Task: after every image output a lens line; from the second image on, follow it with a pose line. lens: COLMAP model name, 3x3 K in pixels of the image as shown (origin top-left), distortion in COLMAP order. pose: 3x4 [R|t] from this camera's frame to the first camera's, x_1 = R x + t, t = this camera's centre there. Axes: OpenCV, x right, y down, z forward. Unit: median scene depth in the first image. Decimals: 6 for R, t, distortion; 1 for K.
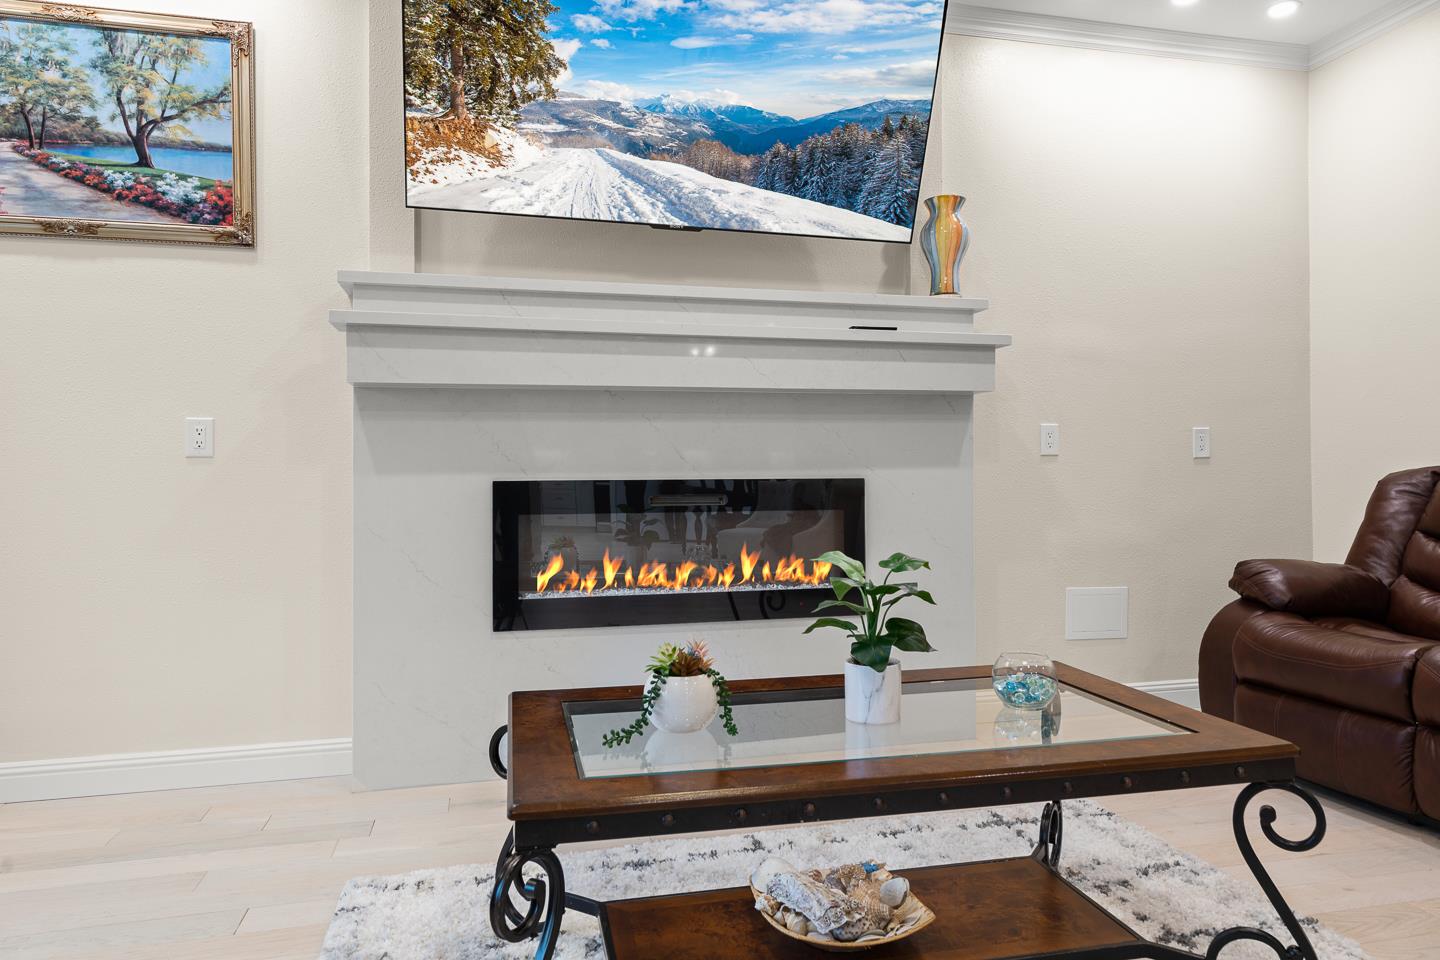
lens RADIAL K [[926.9, 0, 722.0], [0, 926.9, 464.6], [0, 0, 1]] dist [0.014500, -0.006914]
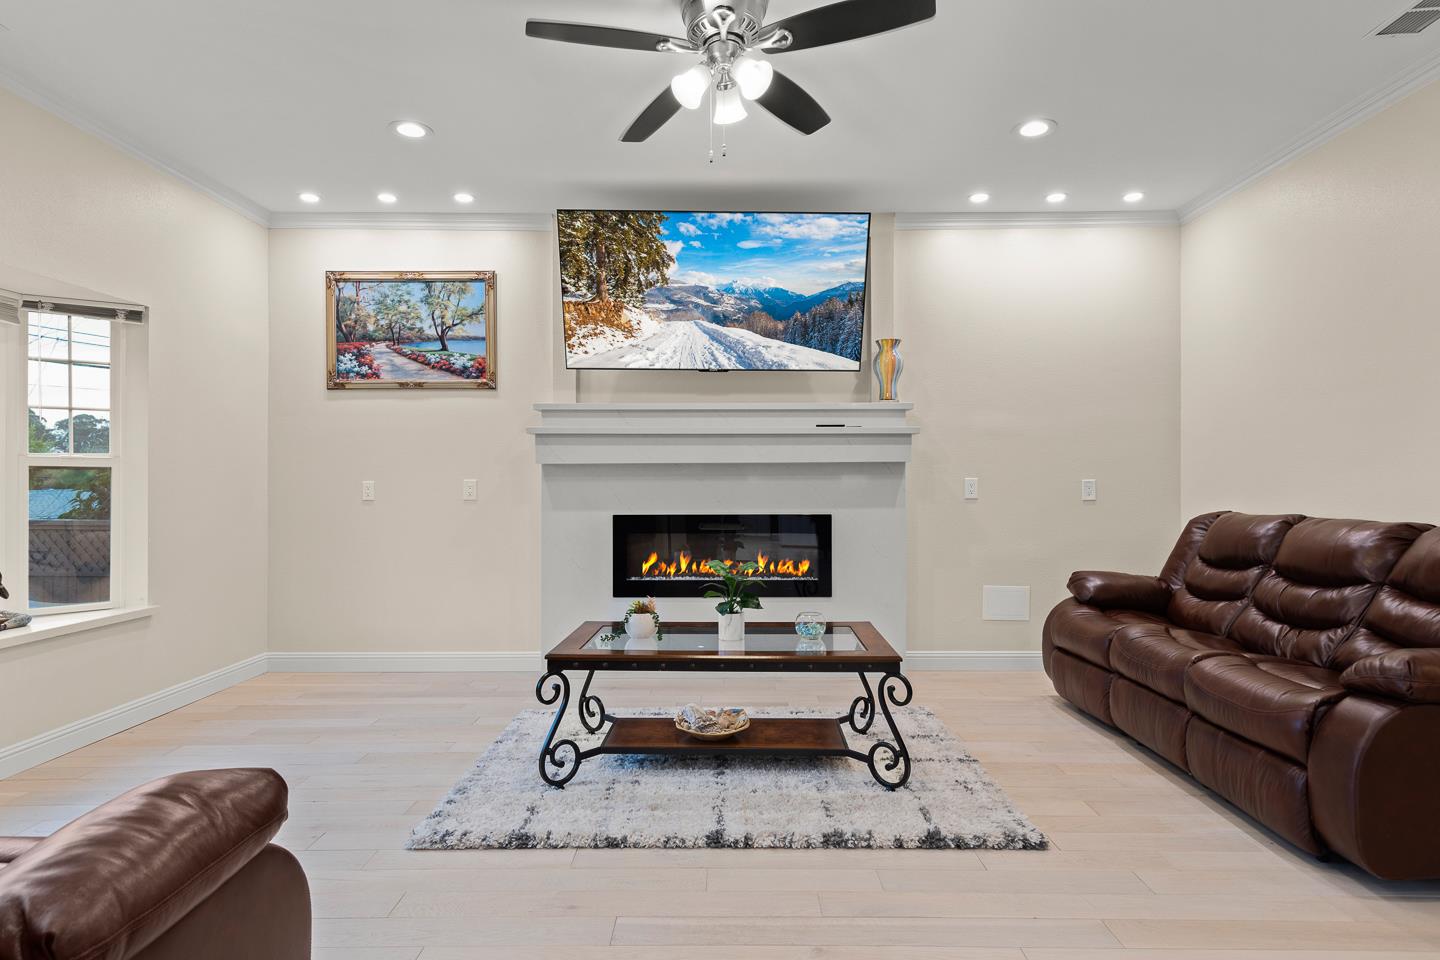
lens RADIAL K [[775.7, 0, 715.7], [0, 775.7, 480.1], [0, 0, 1]] dist [0.006295, 0.003065]
pose [[0.968636, 0.001434, -0.248481, 0.321382], [-0.000582, 0.999994, 0.003503, -0.055632], [0.248484, -0.003249, 0.968630, -0.416256]]
